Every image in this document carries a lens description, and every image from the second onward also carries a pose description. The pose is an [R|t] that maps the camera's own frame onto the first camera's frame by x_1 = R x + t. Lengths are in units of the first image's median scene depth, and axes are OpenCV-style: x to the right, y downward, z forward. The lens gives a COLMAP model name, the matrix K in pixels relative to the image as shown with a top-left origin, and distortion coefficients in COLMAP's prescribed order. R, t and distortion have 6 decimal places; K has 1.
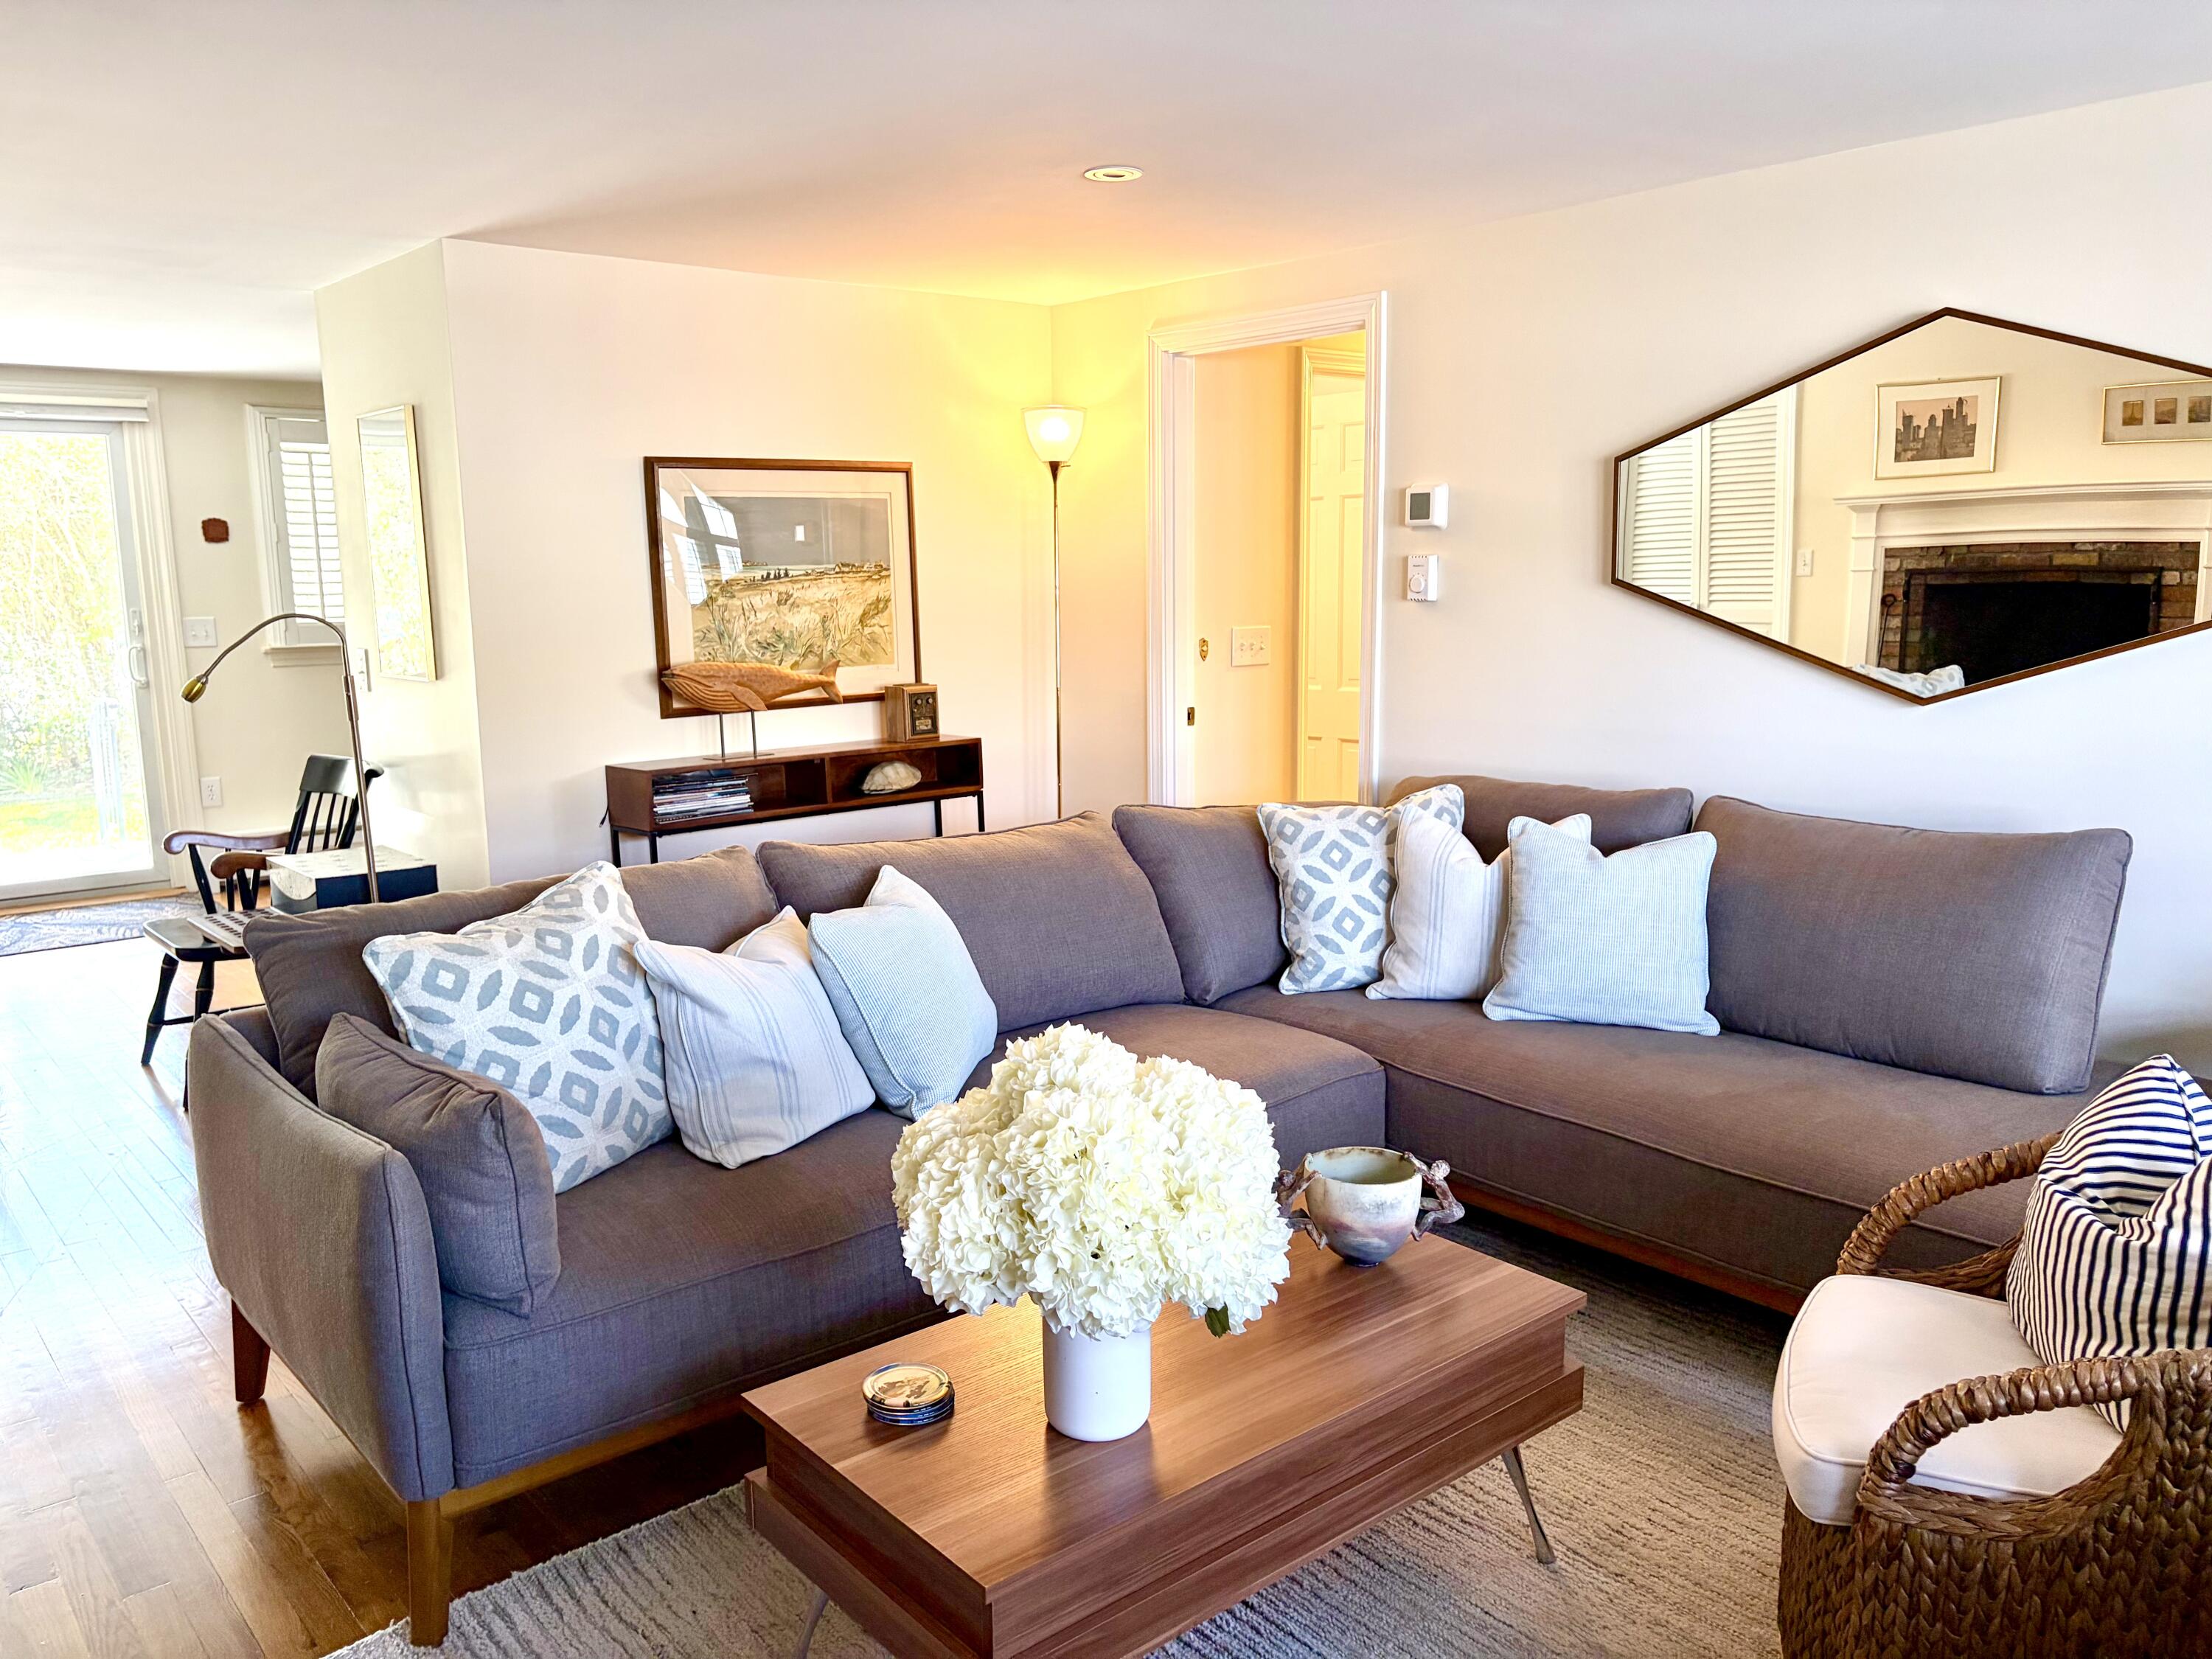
lens RADIAL K [[1668.2, 0, 1109.2], [0, 1668.2, 839.9], [0, 0, 1]] dist [0.072176, -0.086188]
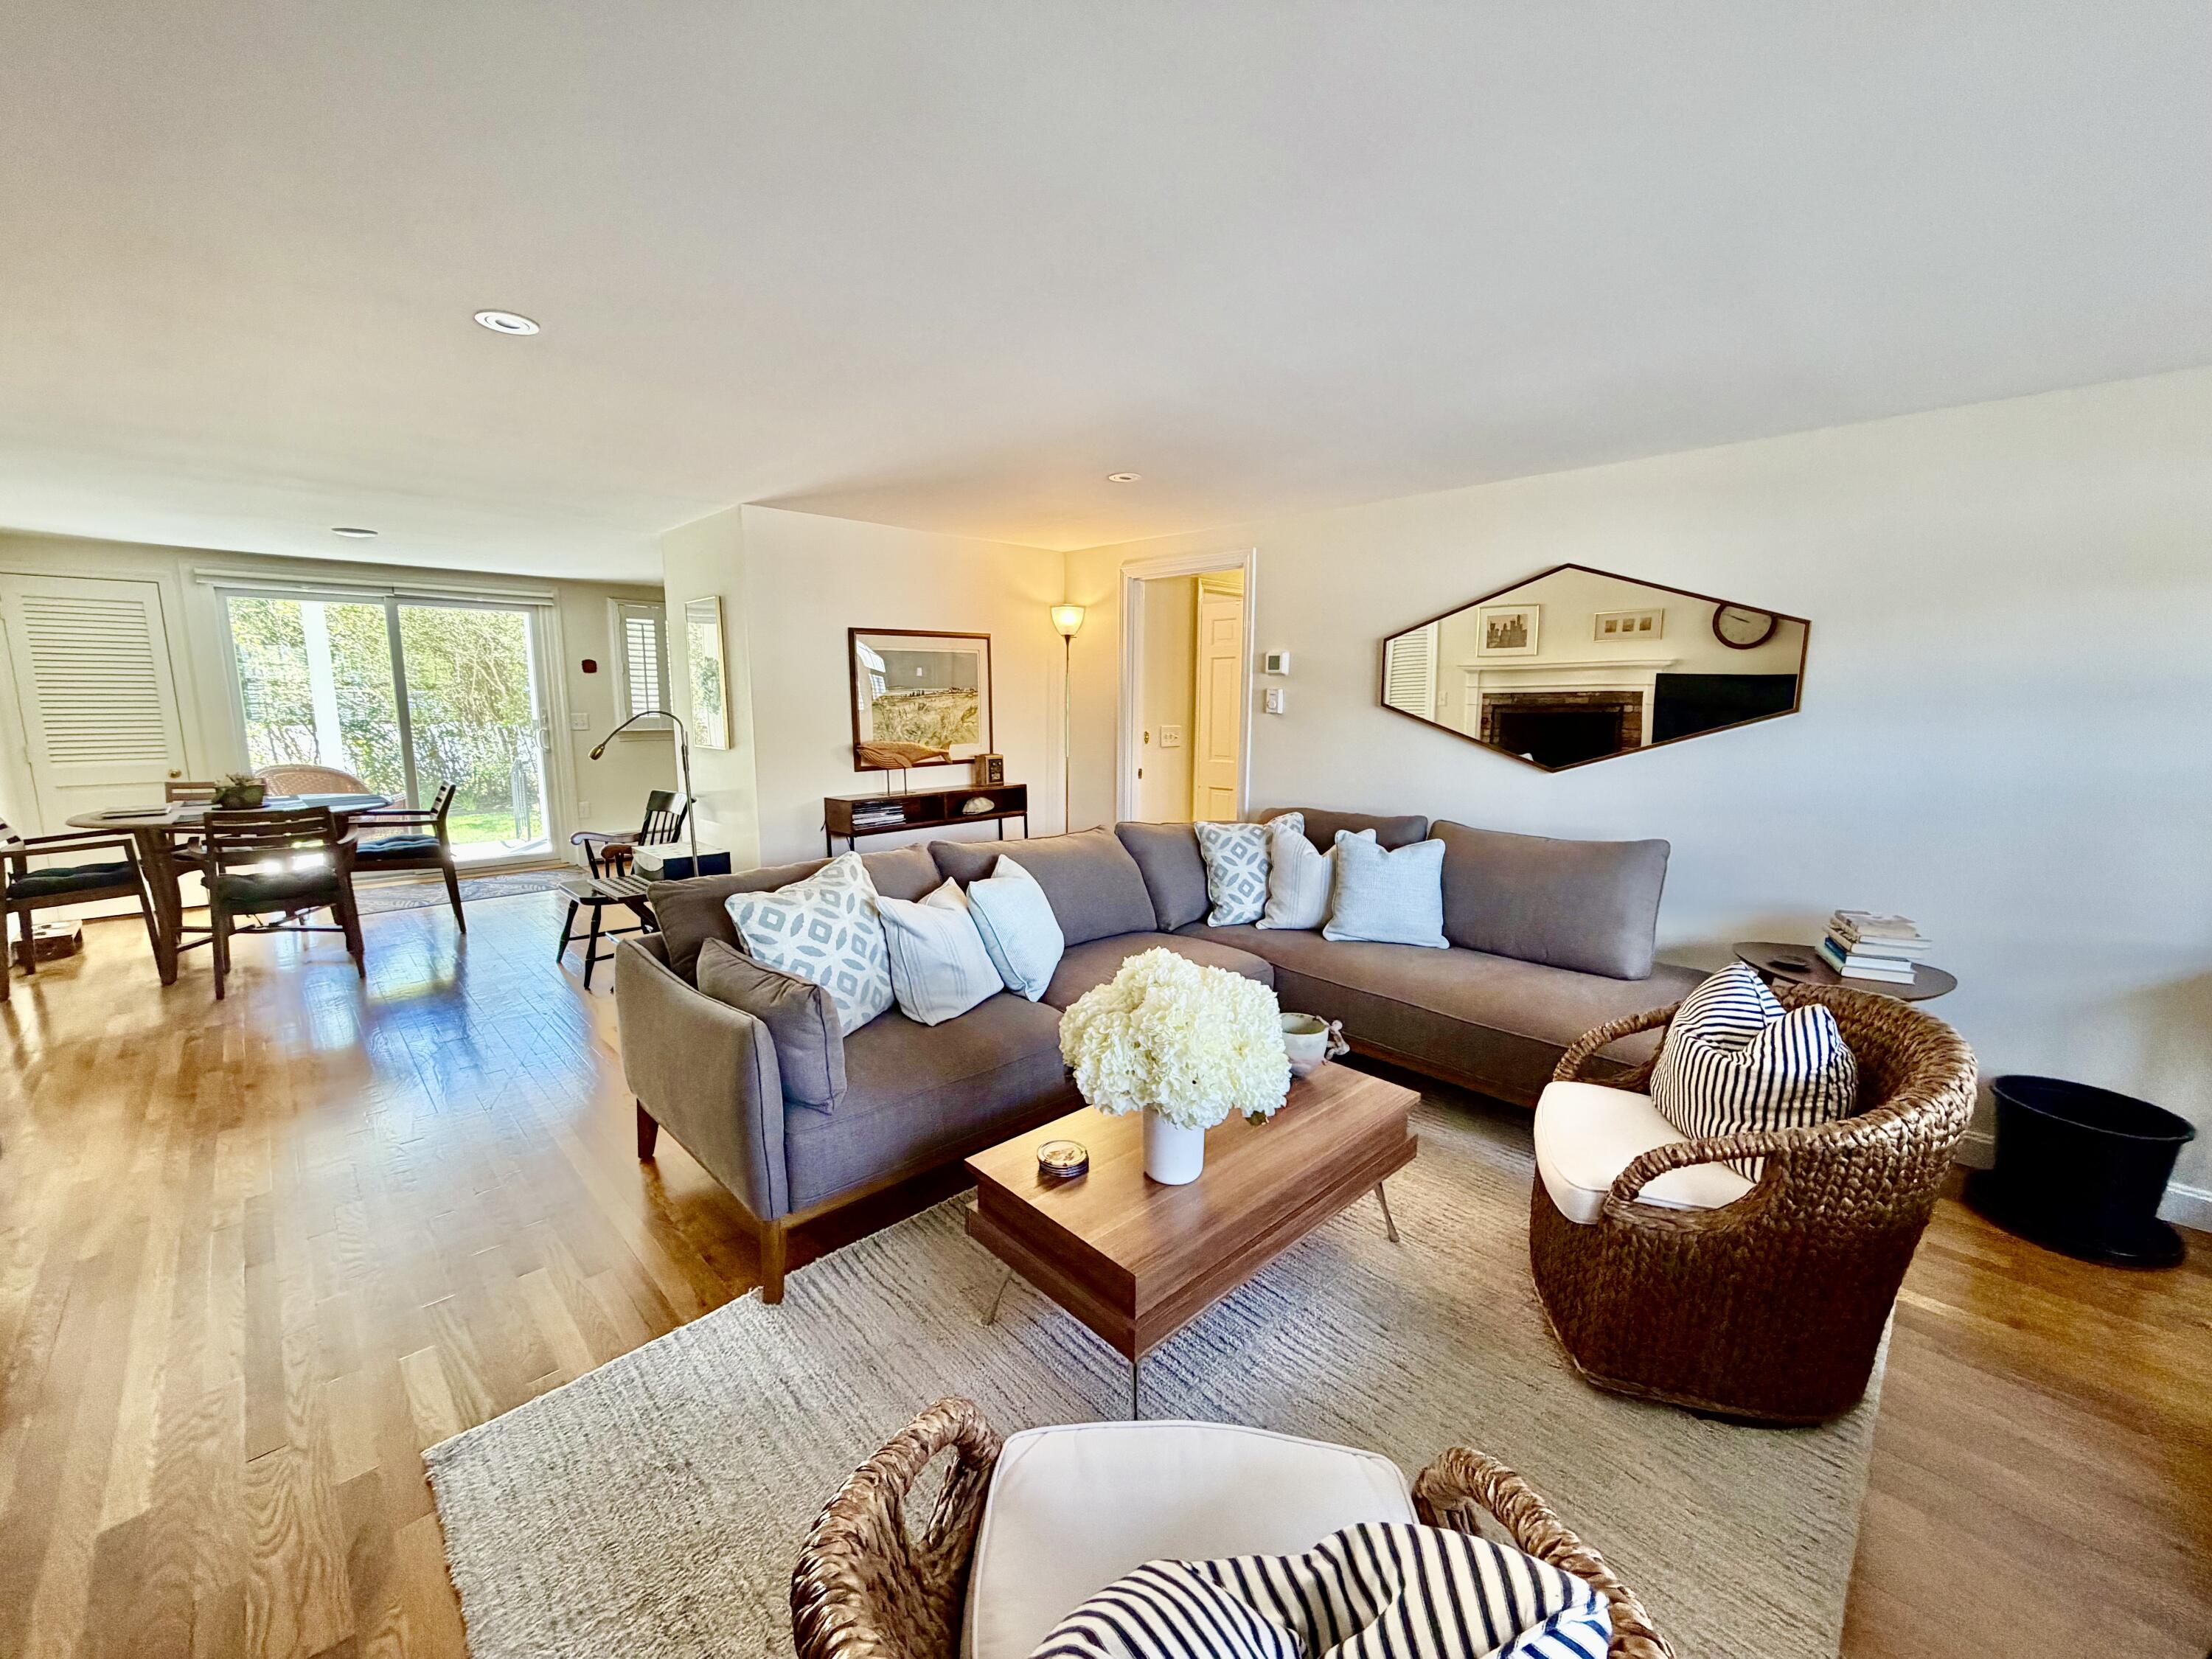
lens RADIAL K [[881.8, 0, 1101.2], [0, 881.8, 829.9], [0, 0, 1]] dist [-0.000434, 0.000160]
pose [[0.997995, 0.008329, 0.062742, -0.101432], [-0.007625, 0.999906, -0.011438, -0.001307], [-0.062832, 0.010936, 0.997964, 0.057663]]
